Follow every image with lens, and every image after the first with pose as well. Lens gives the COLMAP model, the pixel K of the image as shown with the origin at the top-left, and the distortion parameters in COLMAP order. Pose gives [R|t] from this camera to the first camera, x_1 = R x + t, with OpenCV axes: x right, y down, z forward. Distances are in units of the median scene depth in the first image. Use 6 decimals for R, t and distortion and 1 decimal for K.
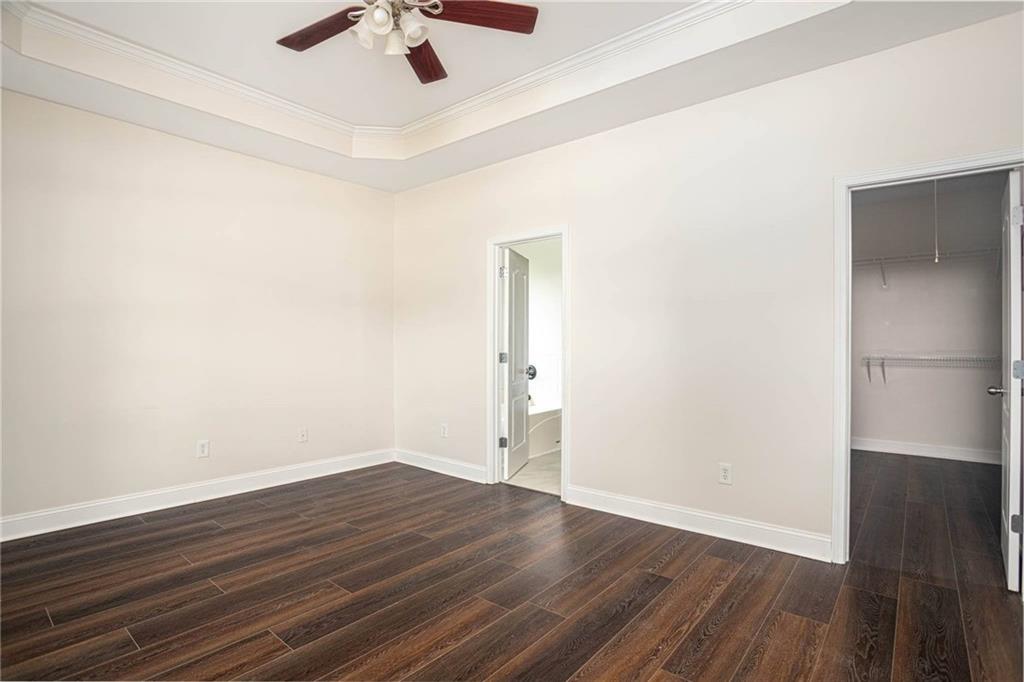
lens RADIAL K [[514.9, 0, 514.5], [0, 514.9, 339.7], [0, 0, 1]] dist [-0.042085, 0.007542]
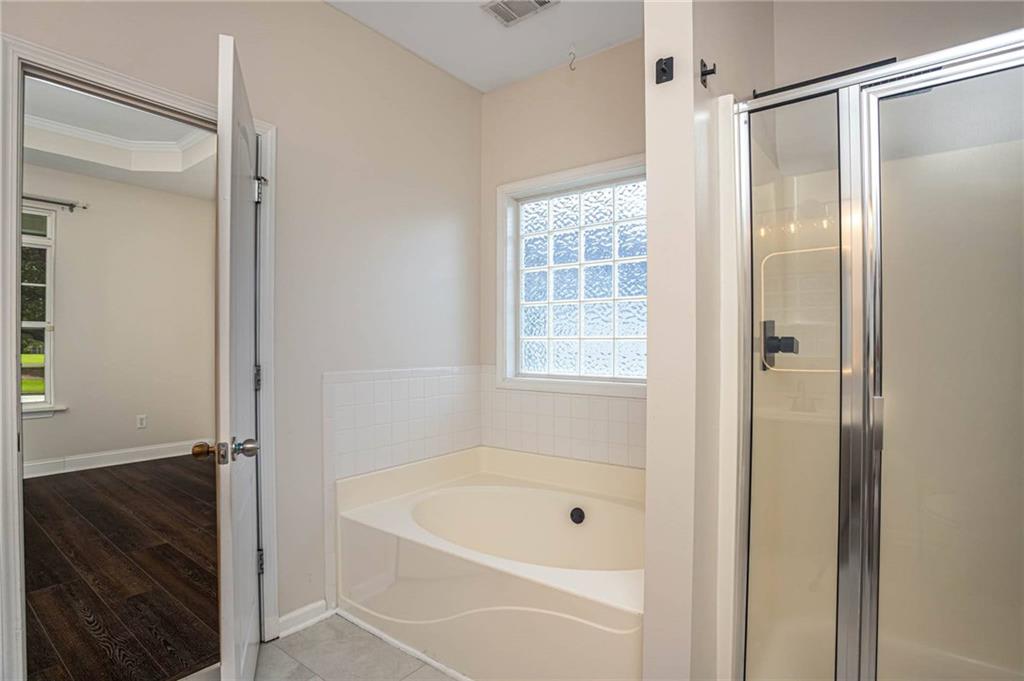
lens RADIAL K [[513.6, 0, 514.5], [0, 513.6, 341.3], [0, 0, 1]] dist [-0.068921, 0.021573]
pose [[0.043034, 0.003702, -0.999067, 0.716139], [0.002693, 0.999989, 0.003822, 0.004342], [0.999070, -0.002855, 0.043024, 2.002439]]
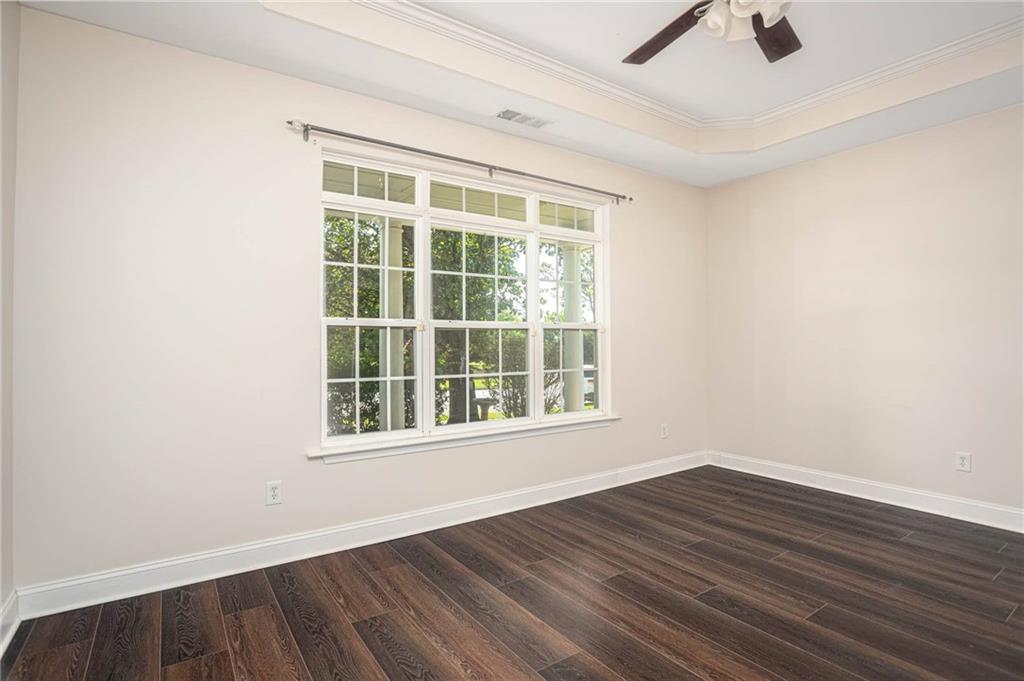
lens RADIAL K [[514.9, 0, 514.5], [0, 514.9, 339.2], [0, 0, 1]] dist [-0.042085, 0.007542]
pose [[-0.257723, 0.001718, -0.966217, 0.626112], [0.006804, 0.999977, -0.000037, -0.007627], [0.966195, -0.006584, -0.257729, 0.665083]]
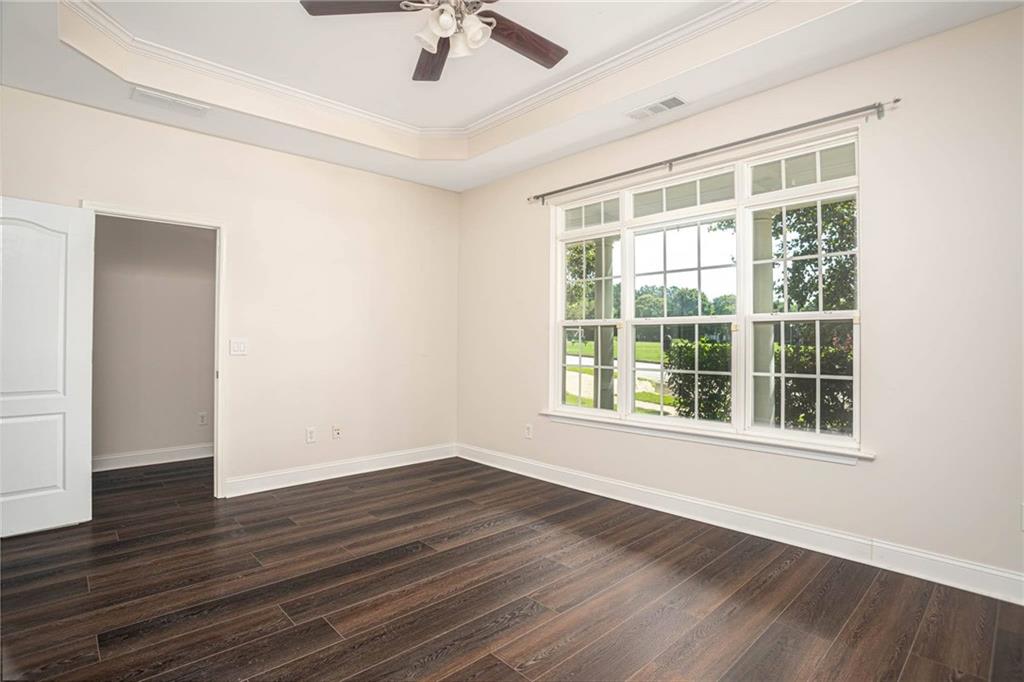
lens RADIAL K [[514.9, 0, 514.5], [0, 514.9, 339.7], [0, 0, 1]] dist [-0.042085, 0.007542]
pose [[-0.993112, 0.000021, 0.117169, -0.407001], [-0.000915, 0.999968, -0.007938, 0.014894], [-0.117166, -0.007991, -0.993080, 1.620636]]
